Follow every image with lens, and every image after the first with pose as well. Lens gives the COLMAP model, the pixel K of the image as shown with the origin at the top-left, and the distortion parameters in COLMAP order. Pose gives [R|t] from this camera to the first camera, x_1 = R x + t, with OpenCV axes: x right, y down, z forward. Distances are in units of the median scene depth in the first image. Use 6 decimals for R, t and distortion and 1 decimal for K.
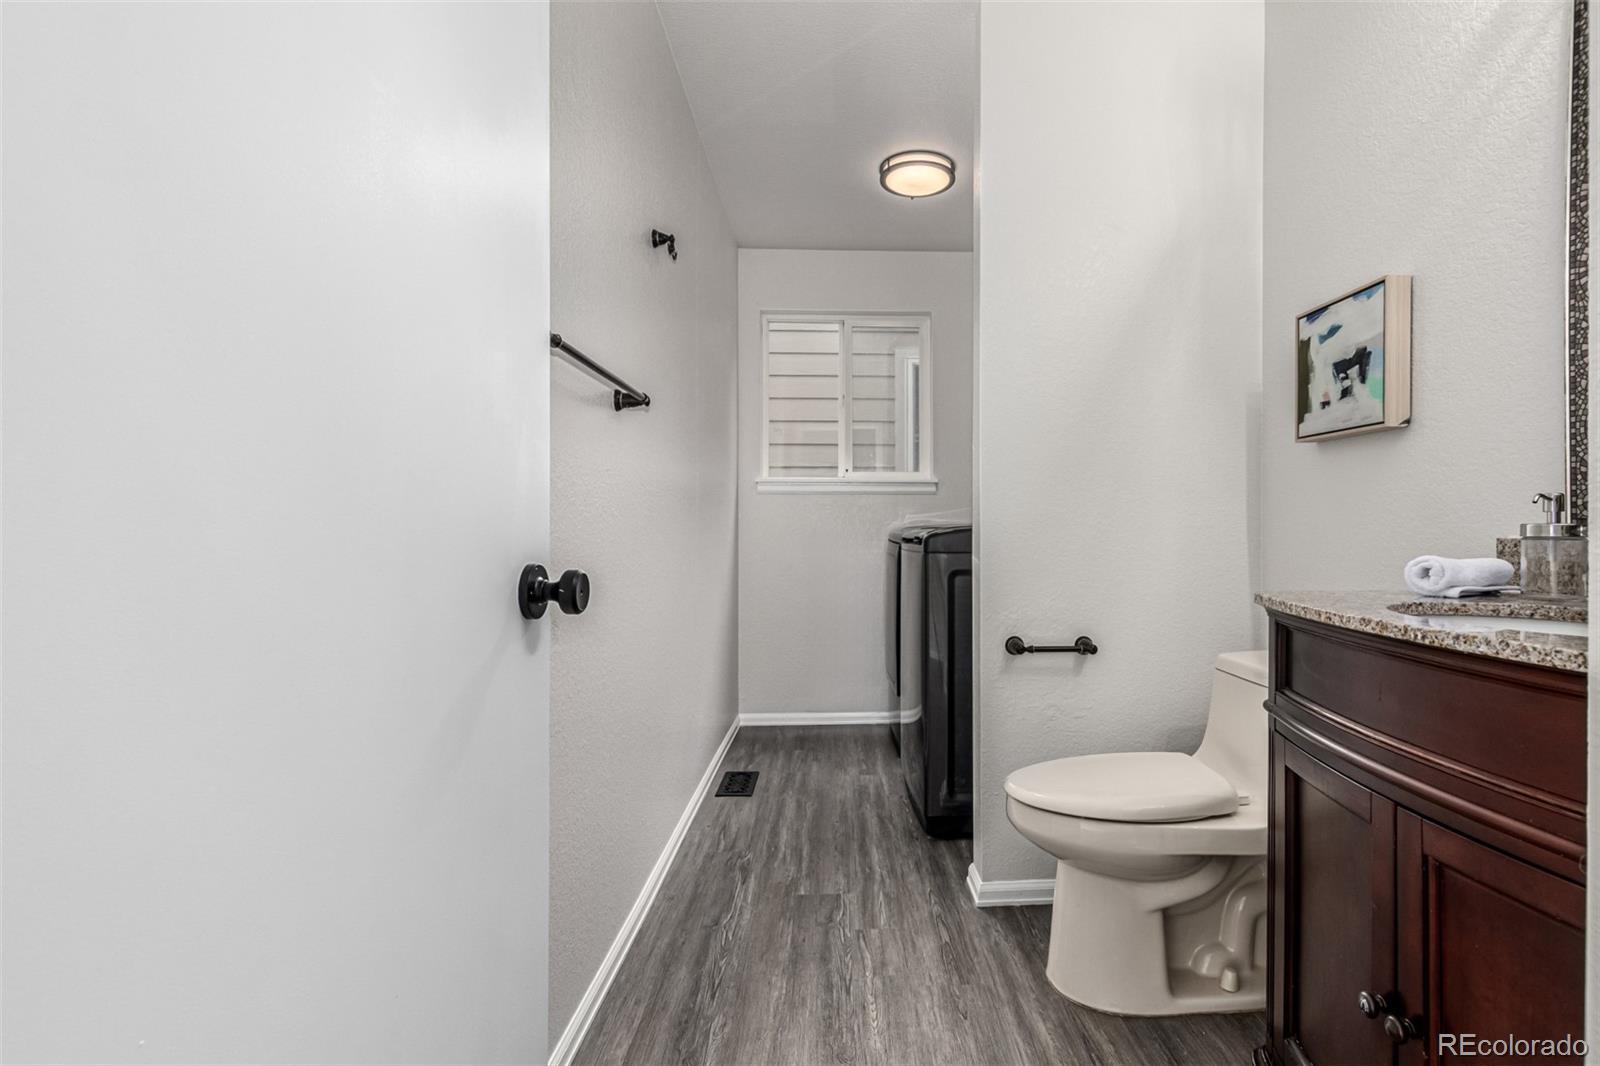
lens RADIAL K [[736.9, 0, 810.5], [0, 736.9, 534.3], [0, 0, 1]] dist [-0.000536, 0.000286]
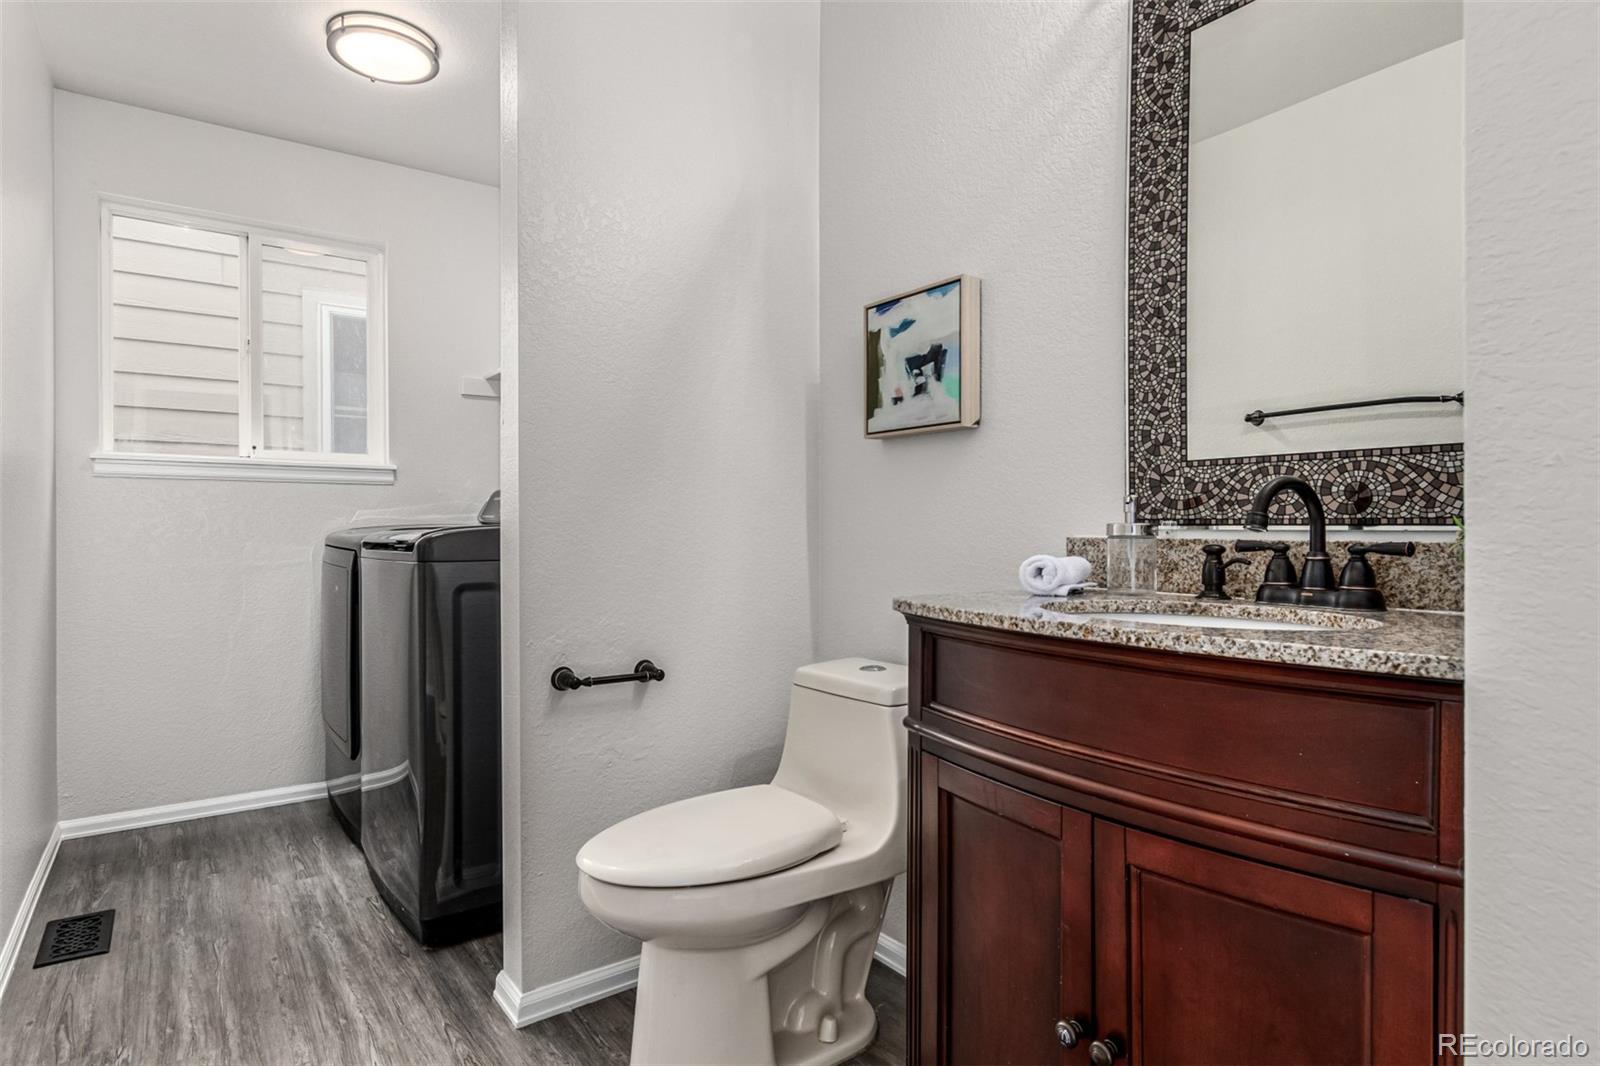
lens RADIAL K [[892.4, 0, 794.4], [0, 892.4, 537.1], [0, 0, 1]] dist [0.004224, -0.005039]
pose [[0.826920, -0.003951, 0.562306, -0.070325], [0.004141, 0.999991, 0.000936, 0.001152], [-0.562305, 0.001554, 0.826929, 0.106920]]
